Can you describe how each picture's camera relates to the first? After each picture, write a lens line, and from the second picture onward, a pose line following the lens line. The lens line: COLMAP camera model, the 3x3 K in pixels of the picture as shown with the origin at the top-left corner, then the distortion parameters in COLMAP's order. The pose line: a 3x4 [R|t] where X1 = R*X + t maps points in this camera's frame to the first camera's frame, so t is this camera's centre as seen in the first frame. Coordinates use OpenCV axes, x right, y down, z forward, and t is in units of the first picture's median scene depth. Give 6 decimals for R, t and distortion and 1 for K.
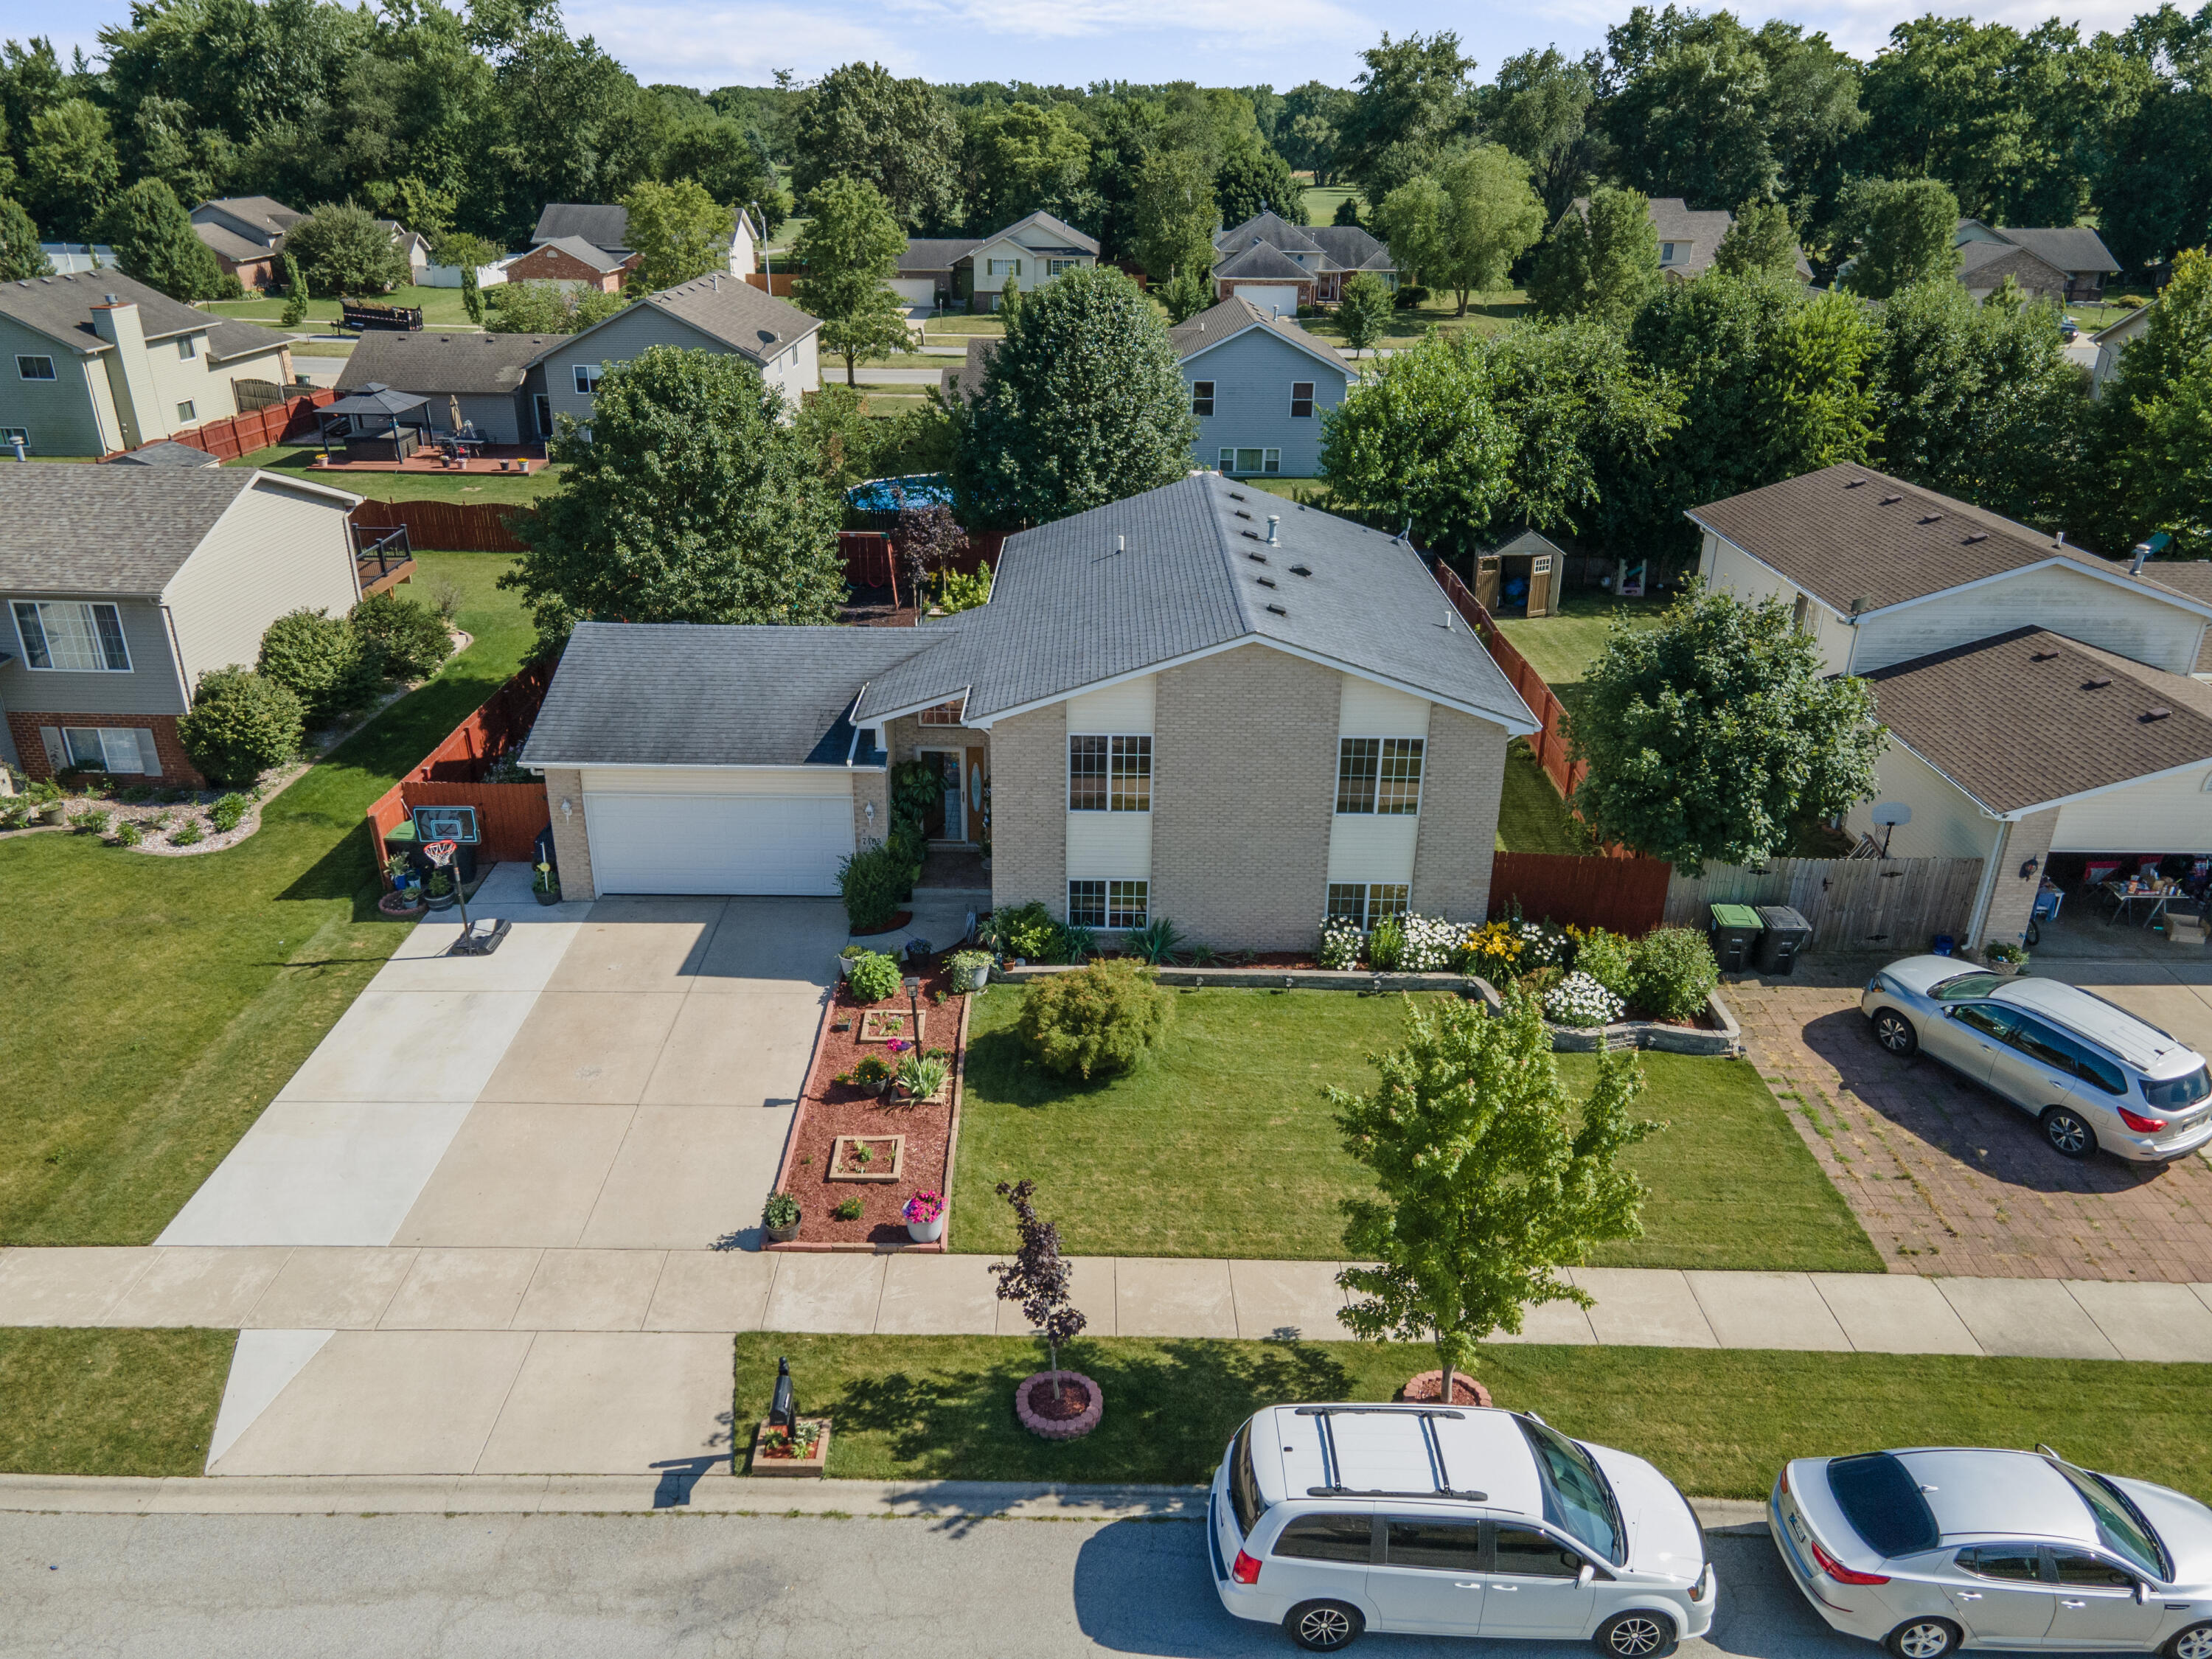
lens RADIAL K [[1656.3, 0, 1106.0], [0, 1656.3, 829.5], [0, 0, 1]] dist [0.000734, 0.093477]
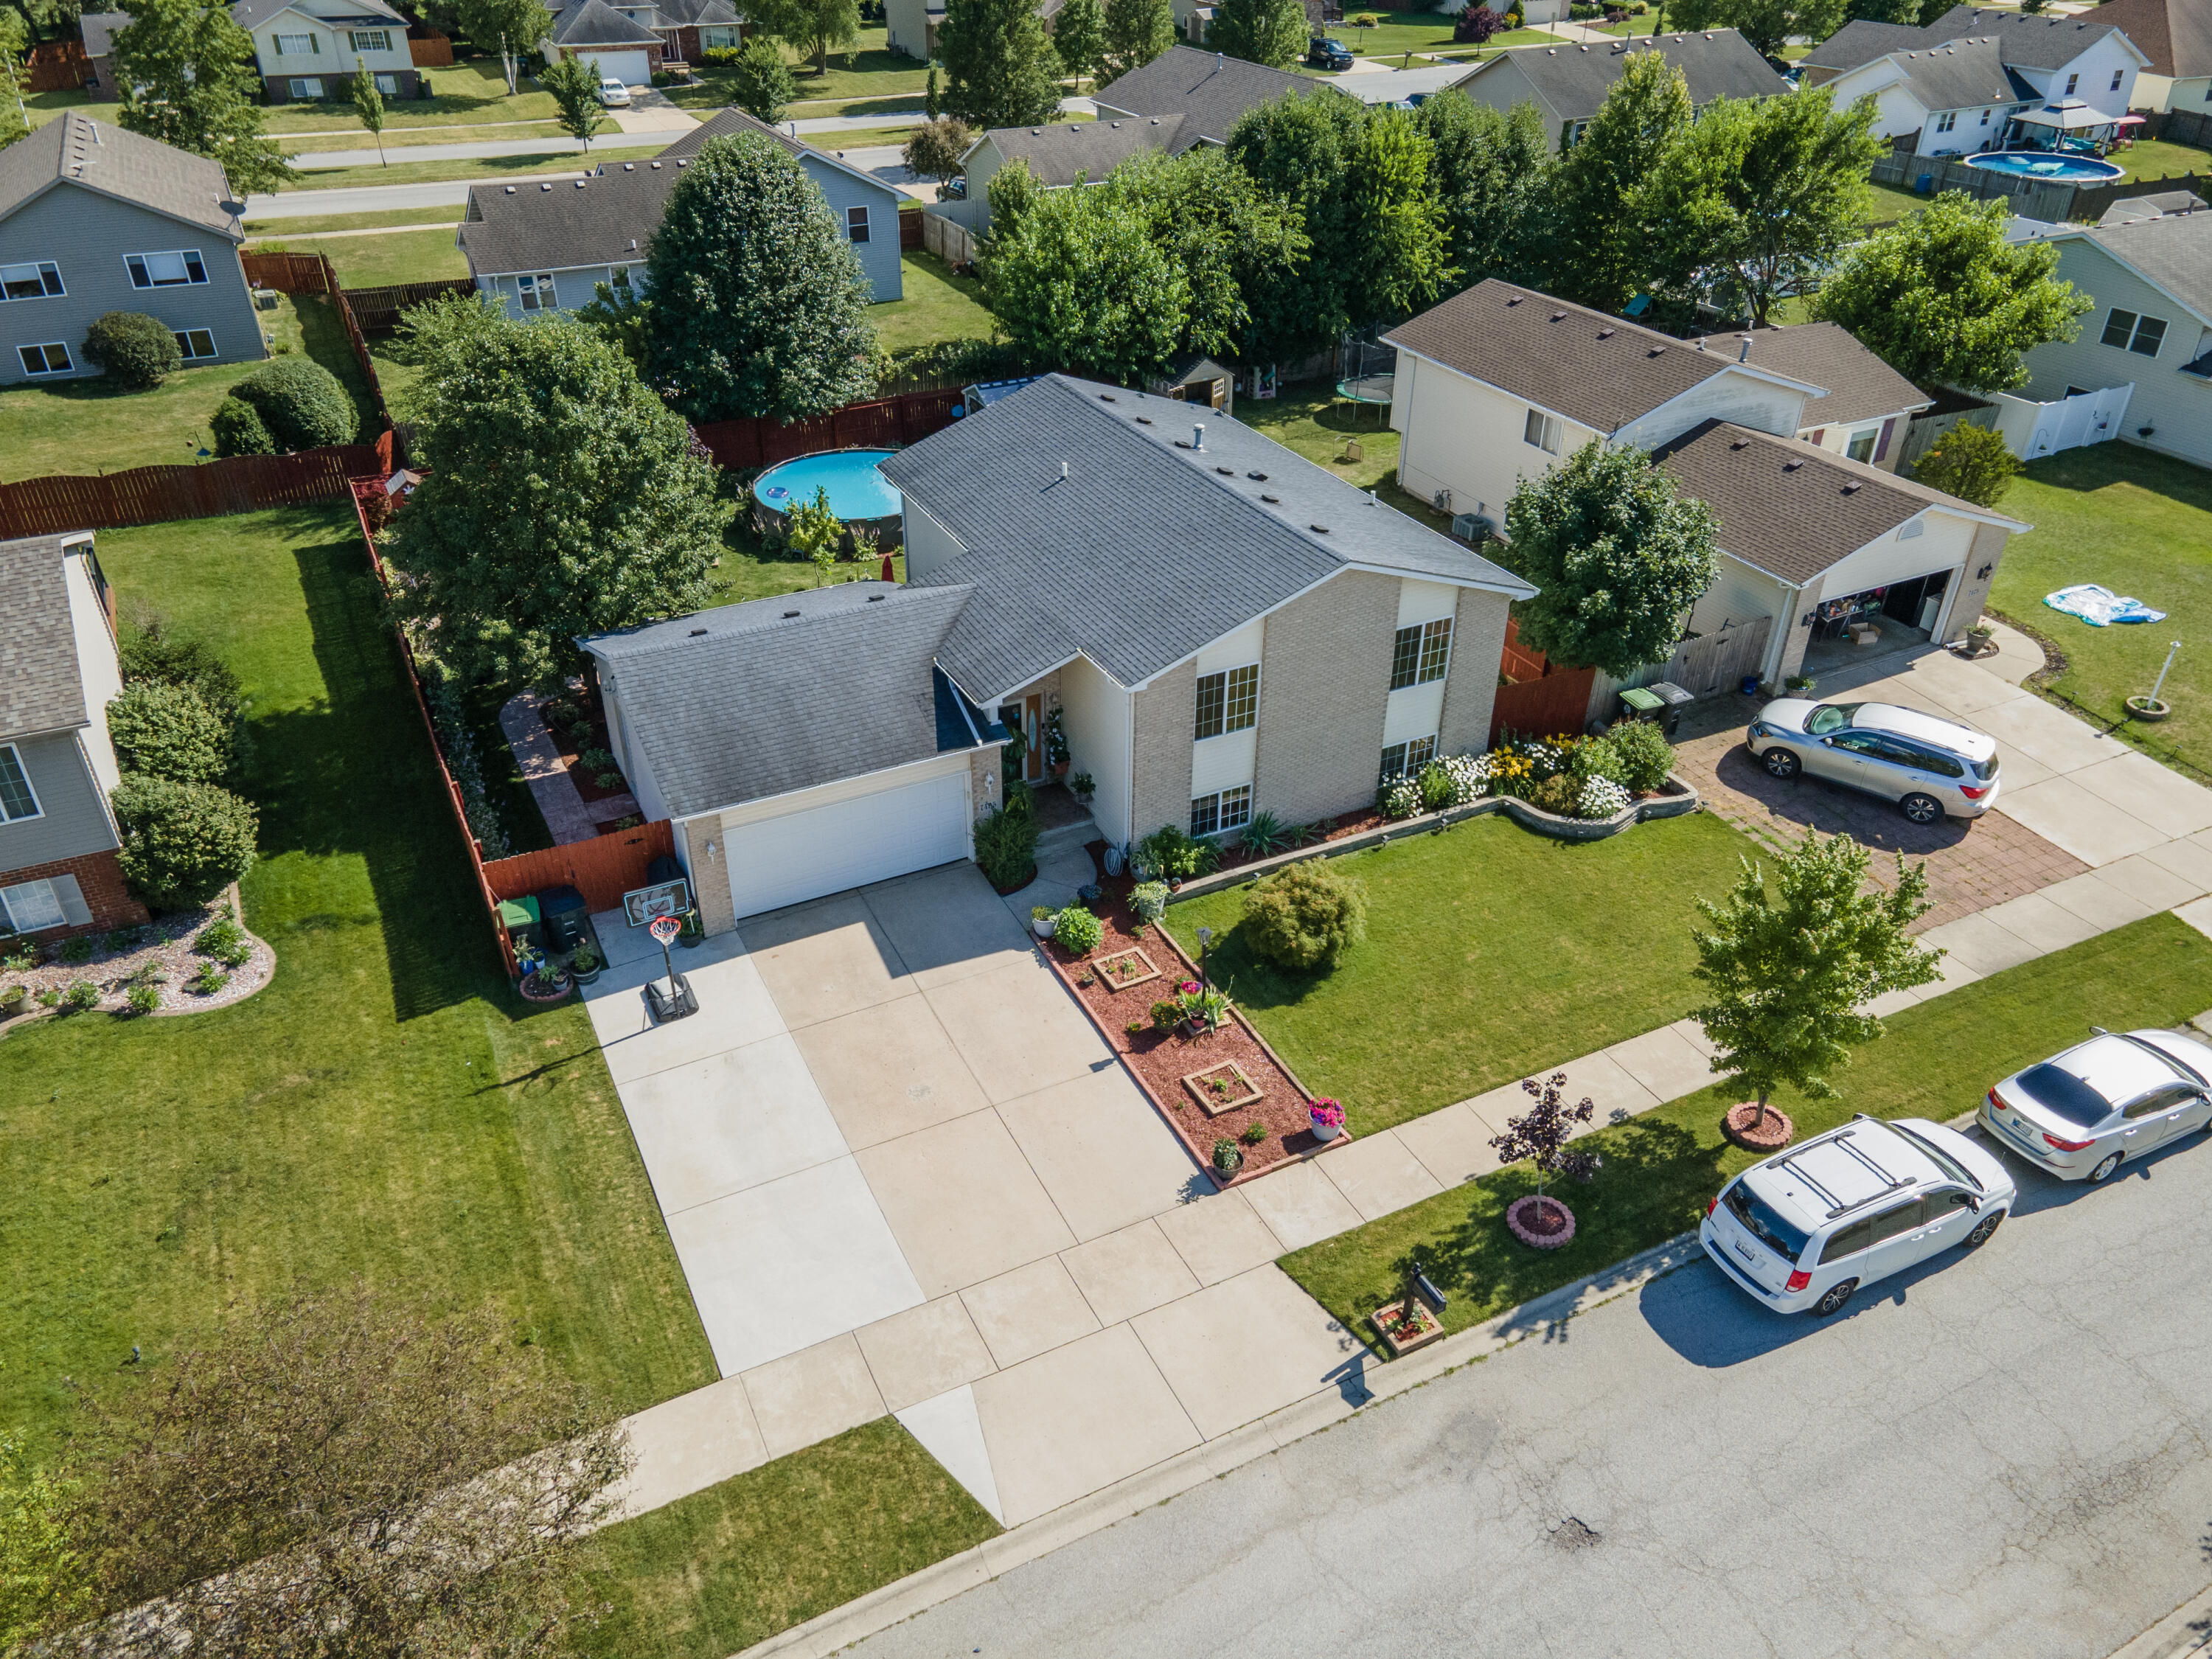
lens RADIAL K [[1656.3, 0, 1106.0], [0, 1656.3, 829.5], [0, 0, 1]] dist [0.000734, 0.093477]
pose [[0.884969, -0.252874, 0.391004, -0.531307], [0.185728, 0.961698, 0.201597, -0.192115], [-0.427007, -0.105787, 0.898039, 0.007897]]
